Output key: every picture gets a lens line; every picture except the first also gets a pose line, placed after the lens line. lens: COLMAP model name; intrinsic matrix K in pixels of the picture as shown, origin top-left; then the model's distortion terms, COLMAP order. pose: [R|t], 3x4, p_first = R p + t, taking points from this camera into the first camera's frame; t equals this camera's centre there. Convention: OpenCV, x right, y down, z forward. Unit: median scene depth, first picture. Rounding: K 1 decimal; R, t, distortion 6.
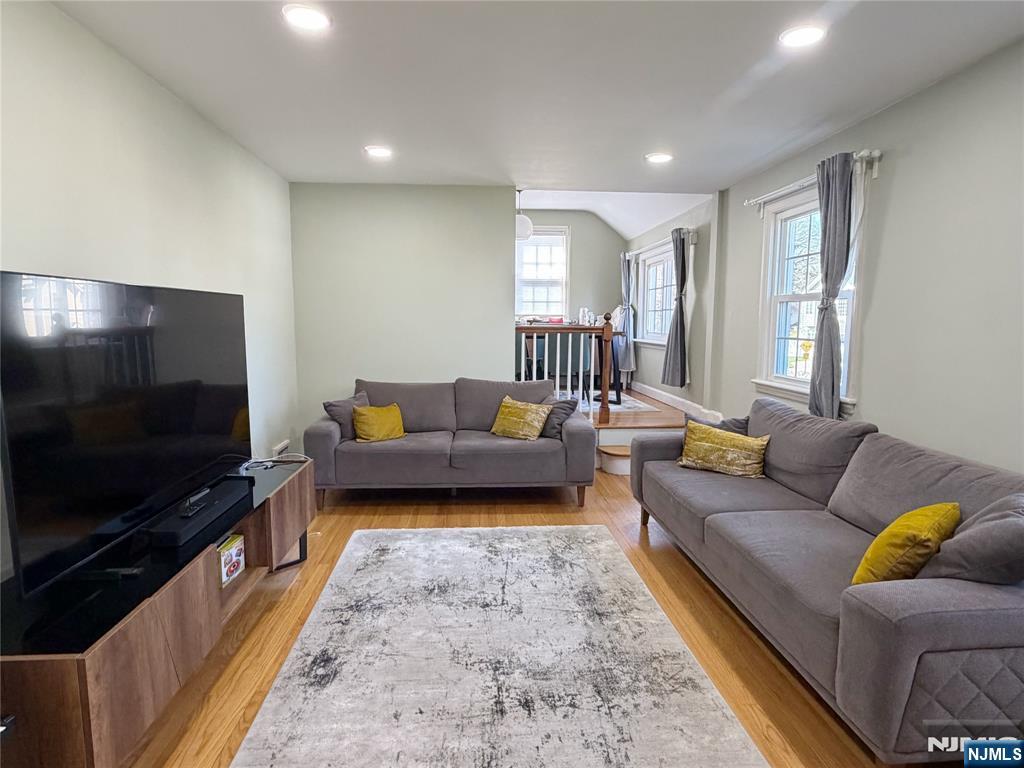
lens RADIAL K [[561.9, 0, 512.0], [0, 561.9, 384.0], [0, 0, 1]] dist [0.001738, 0.000510]
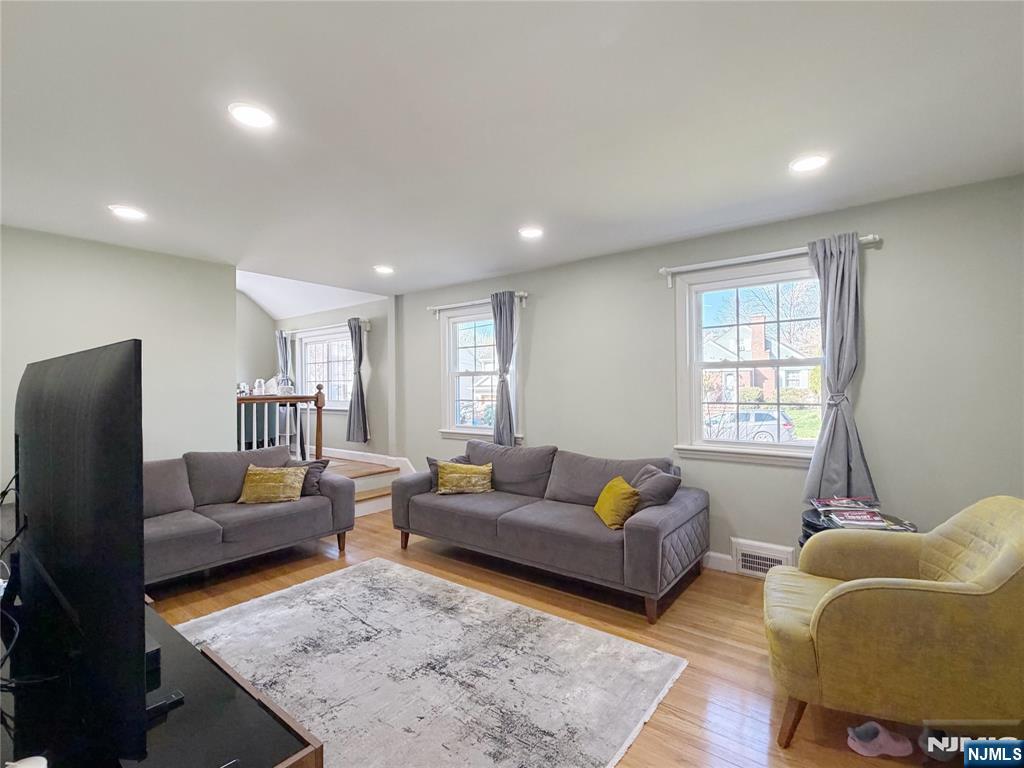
lens RADIAL K [[481.6, 0, 512.0], [0, 481.6, 384.0], [0, 0, 1]] dist [-0.001283, -0.000649]
pose [[0.667546, -0.004624, 0.744554, -0.446721], [0.095620, 0.992233, -0.079568, -0.011359], [-0.738403, 0.124309, 0.662803, 0.052616]]
